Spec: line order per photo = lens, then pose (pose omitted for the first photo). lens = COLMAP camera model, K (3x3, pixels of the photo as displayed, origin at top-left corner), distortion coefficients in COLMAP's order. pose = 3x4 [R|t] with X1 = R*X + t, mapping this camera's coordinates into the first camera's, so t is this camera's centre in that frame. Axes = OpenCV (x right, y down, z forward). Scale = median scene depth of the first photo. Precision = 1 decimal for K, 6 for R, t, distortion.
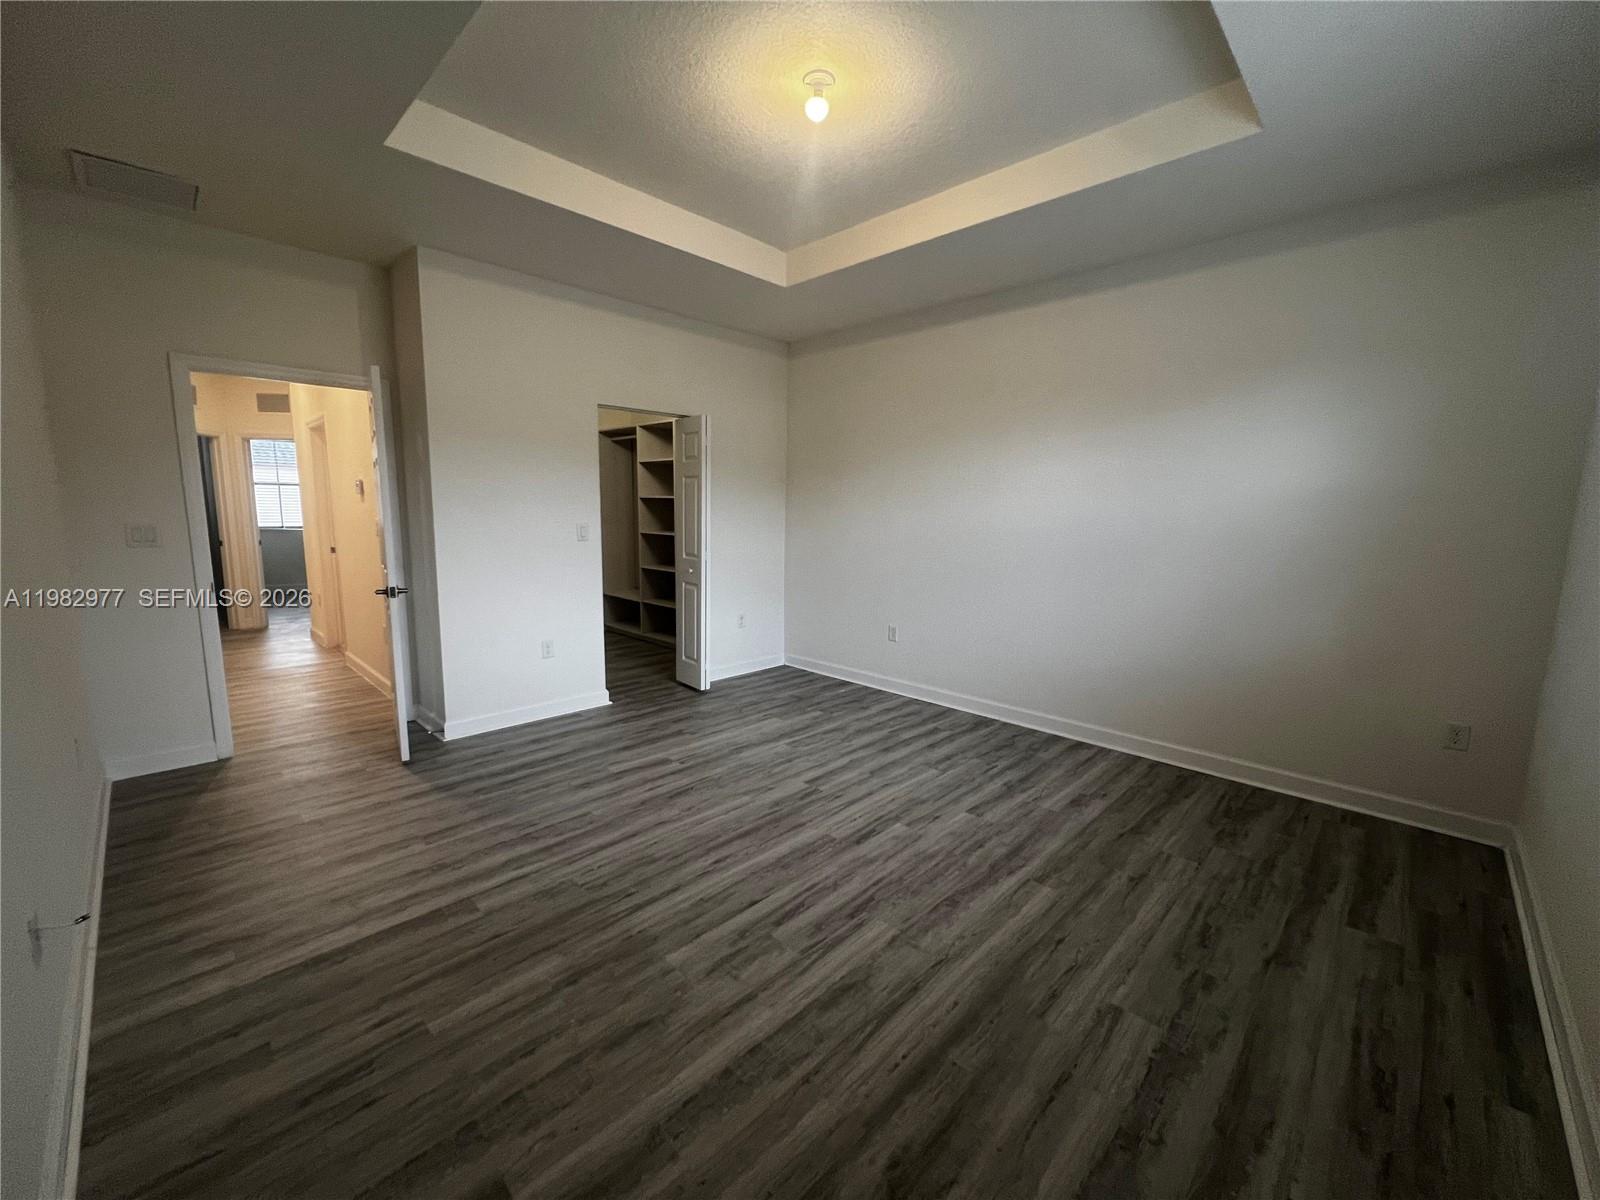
lens RADIAL K [[639.5, 0, 796.2], [0, 639.5, 600.1], [0, 0, 1]] dist [-0.001045, 0.000823]
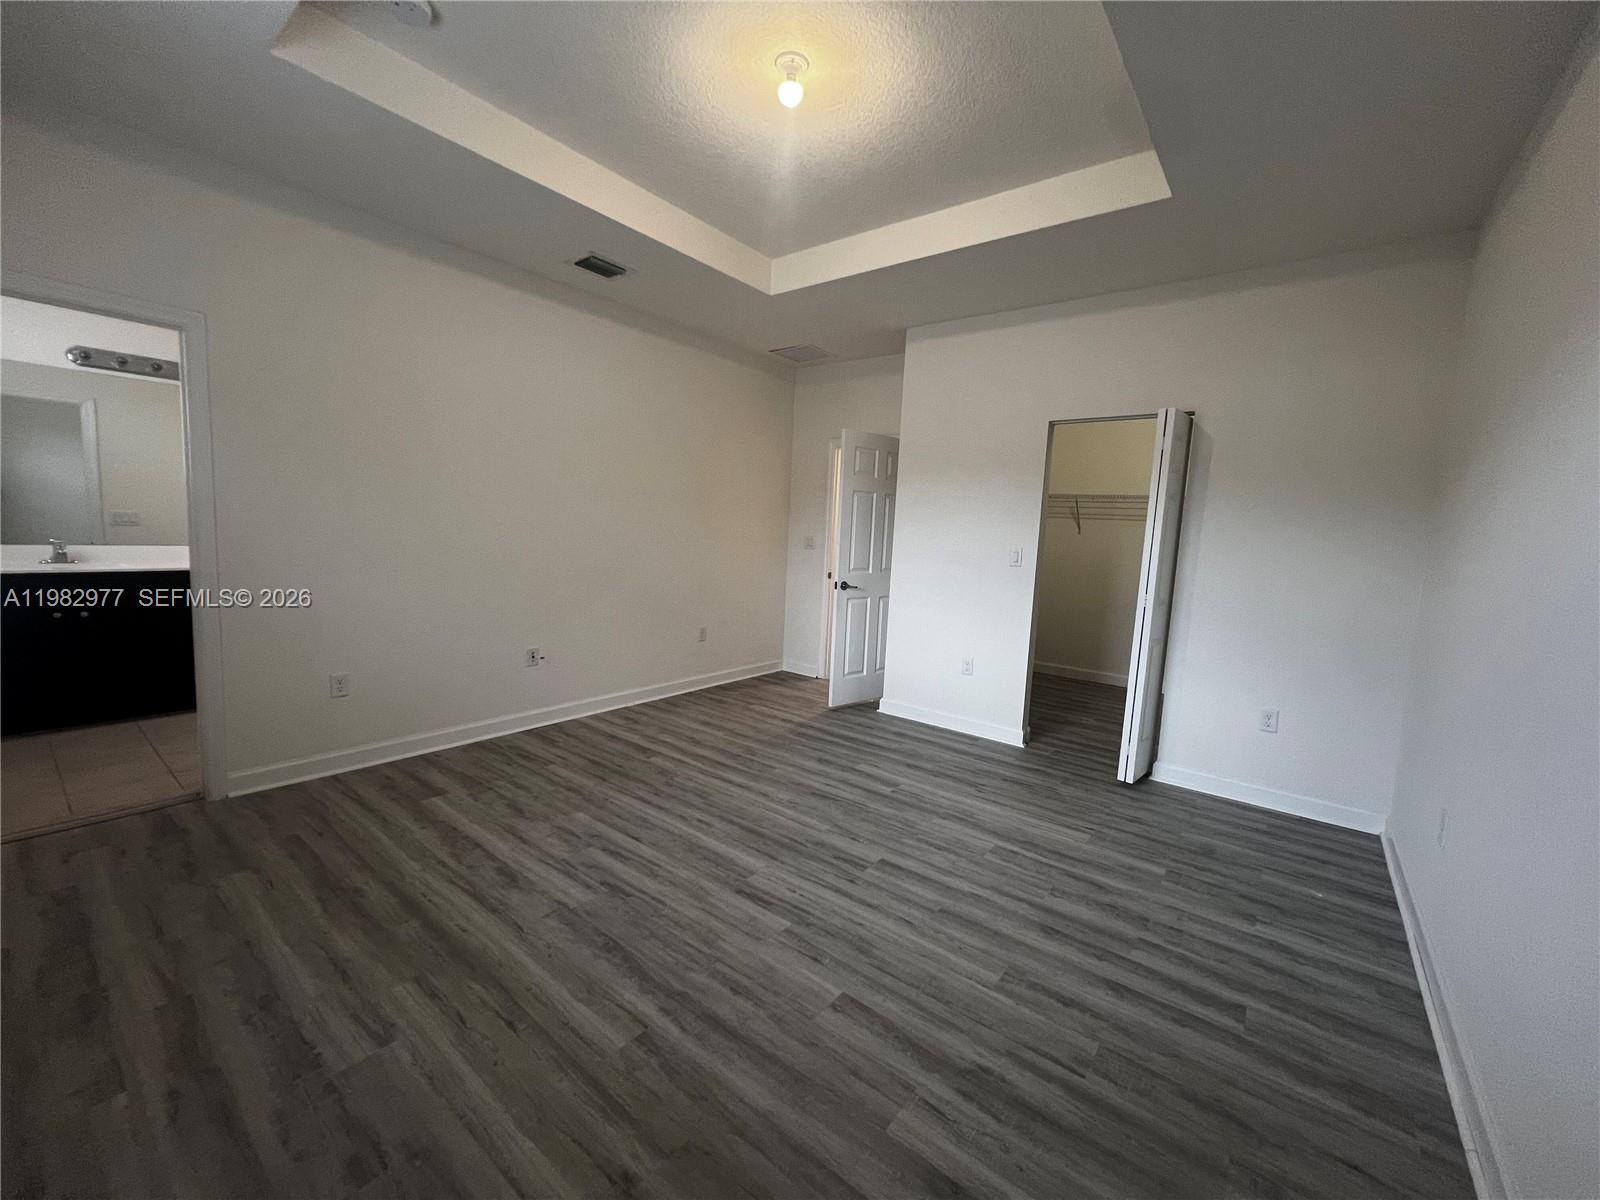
lens RADIAL K [[639.5, 0, 796.2], [0, 639.5, 600.1], [0, 0, 1]] dist [-0.001045, 0.000823]
pose [[0.111308, 0.101703, -0.988568, 0.818556], [-0.185235, 0.979440, 0.079907, -0.082921], [0.976370, 0.174223, 0.127858, 0.791718]]
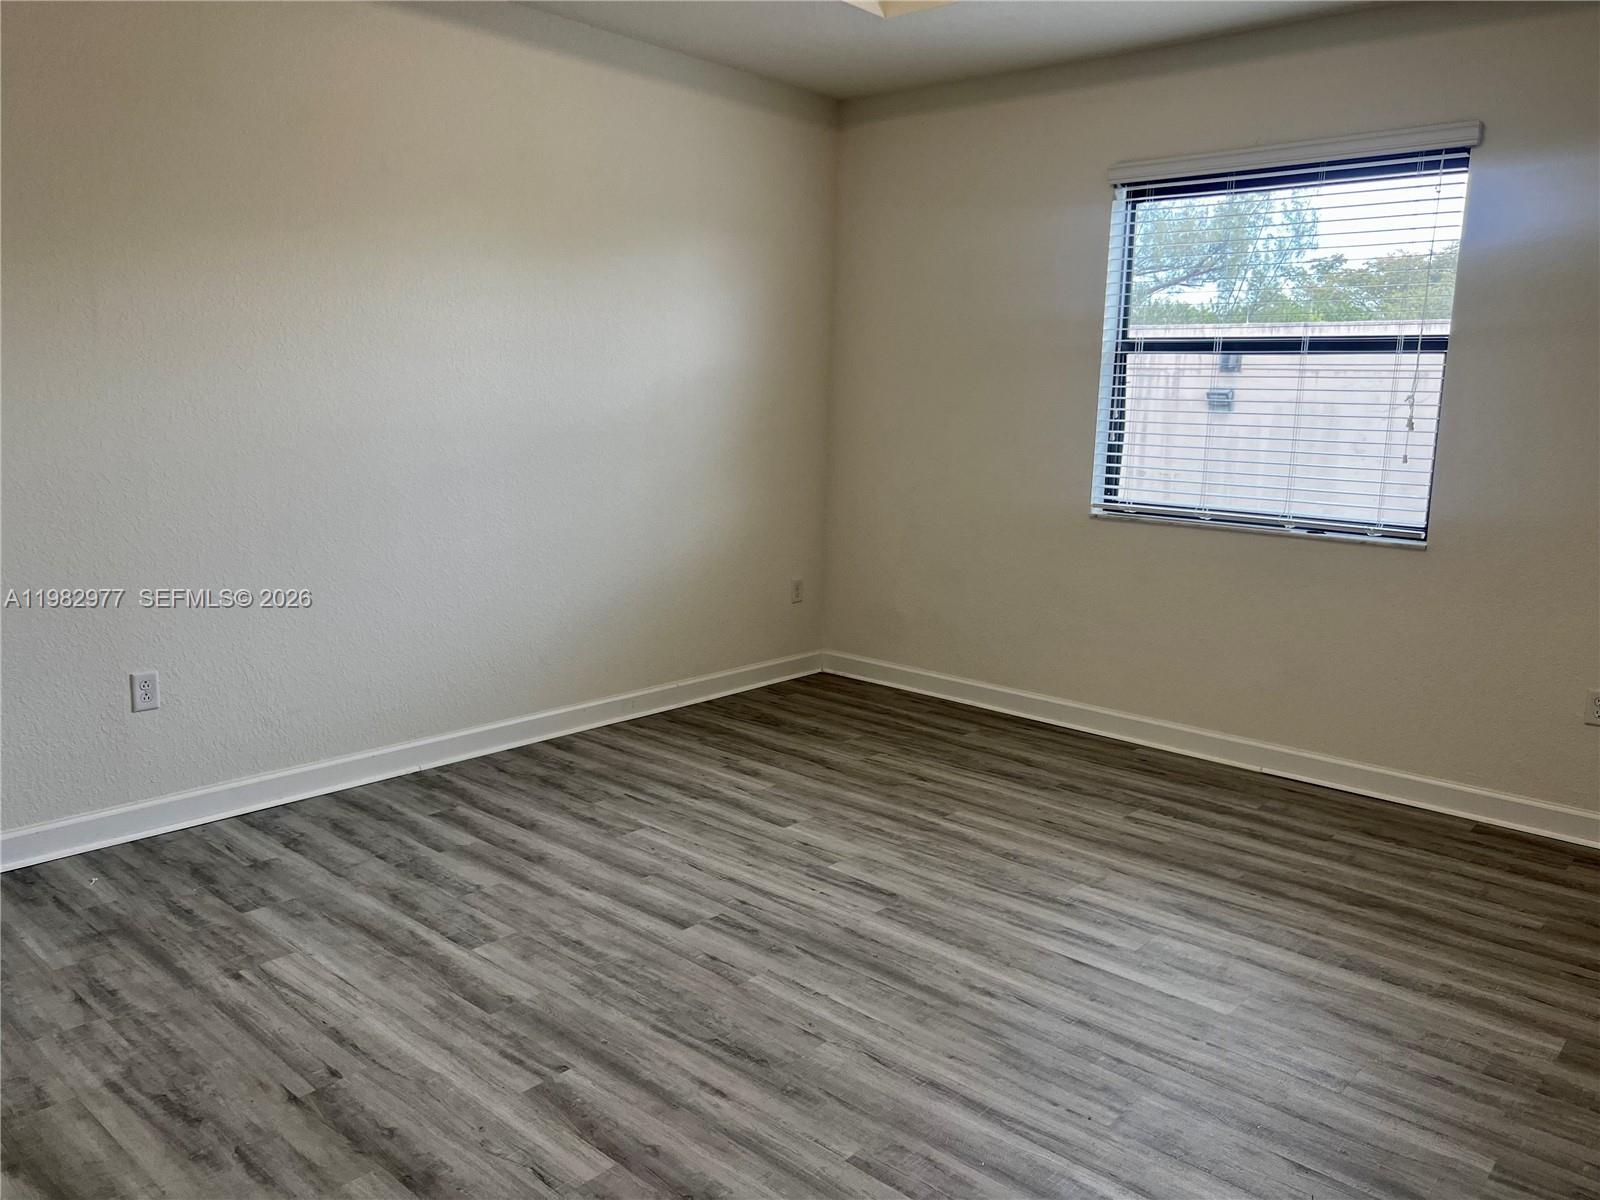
lens RADIAL K [[1205.1, 0, 800.0], [0, 1205.1, 600.0], [0, 0, 1]] dist [0.066008, -0.086111]
pose [[-0.052805, -0.188901, 0.980575, -0.981475], [0.115469, 0.974204, 0.193892, -0.169036], [-0.991907, 0.123464, -0.029630, 0.970478]]
